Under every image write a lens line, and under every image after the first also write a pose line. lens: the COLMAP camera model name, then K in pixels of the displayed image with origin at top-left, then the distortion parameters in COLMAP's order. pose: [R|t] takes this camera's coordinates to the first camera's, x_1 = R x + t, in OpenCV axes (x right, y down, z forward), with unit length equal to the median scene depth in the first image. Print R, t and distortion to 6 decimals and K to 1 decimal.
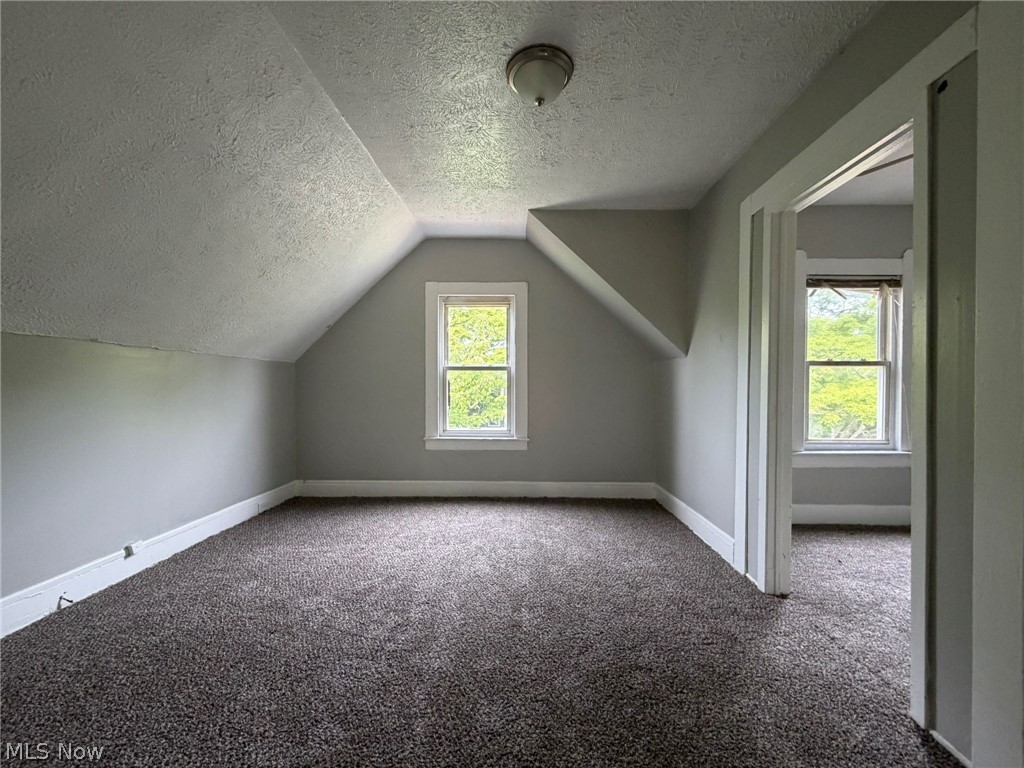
lens RADIAL K [[409.8, 0, 509.9], [0, 409.8, 386.4], [0, 0, 1]] dist [0.002365, 0.000277]
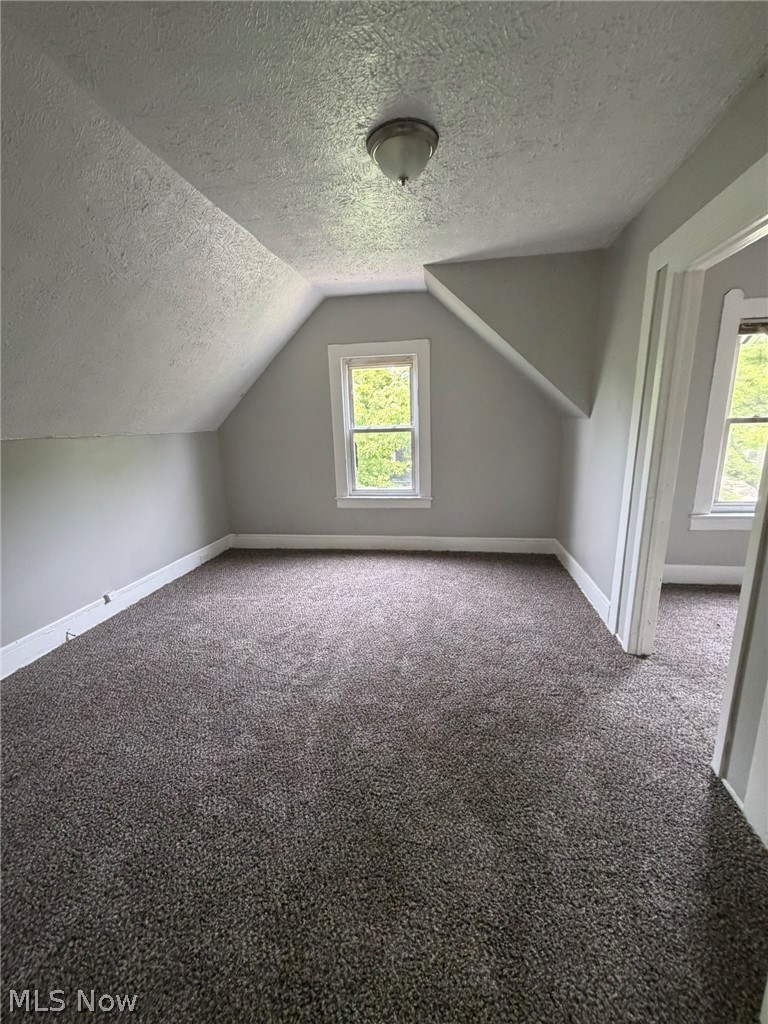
lens RADIAL K [[409.8, 0, 381.9], [0, 409.8, 509.9], [0, 0, 1]] dist [0.002365, 0.000277]
pose [[0.989086, -0.003272, -0.147302, 0.108564], [0.034938, 0.976448, 0.212907, -0.103406], [0.143136, -0.215730, 0.965905, -0.059730]]
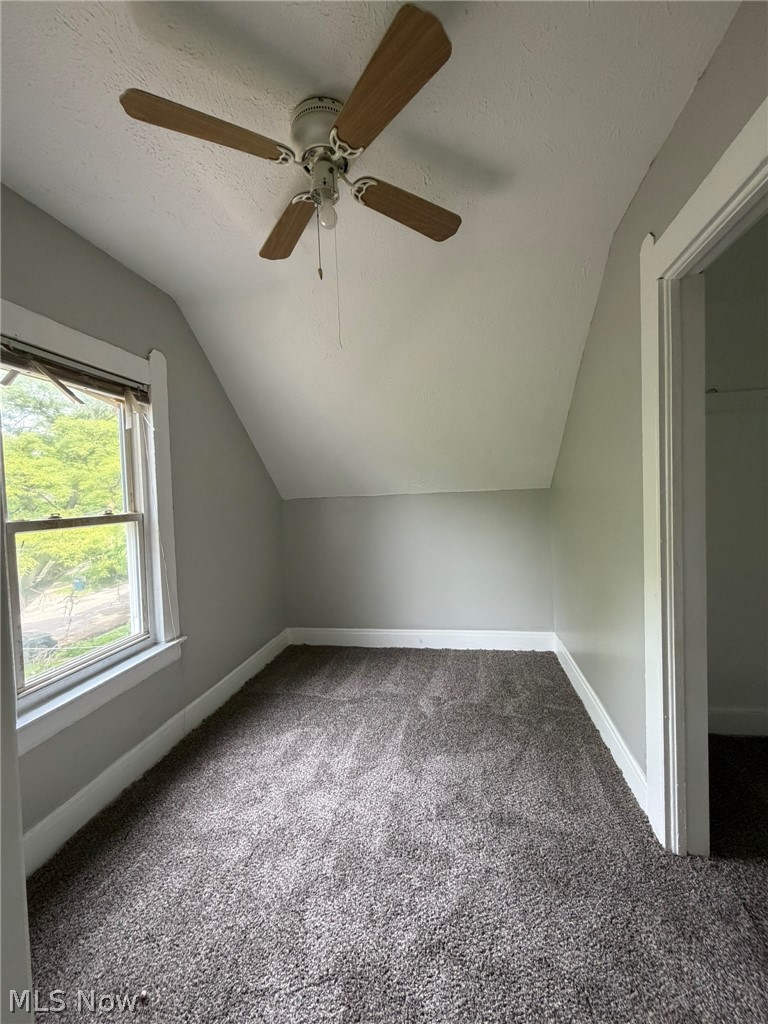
lens RADIAL K [[409.8, 0, 381.9], [0, 409.8, 509.9], [0, 0, 1]] dist [0.002365, 0.000277]
pose [[0.166053, -0.049515, 0.984873, 0.411456], [0.041327, 0.998211, 0.043217, -0.096500], [-0.985251, 0.033525, 0.167802, 0.615864]]
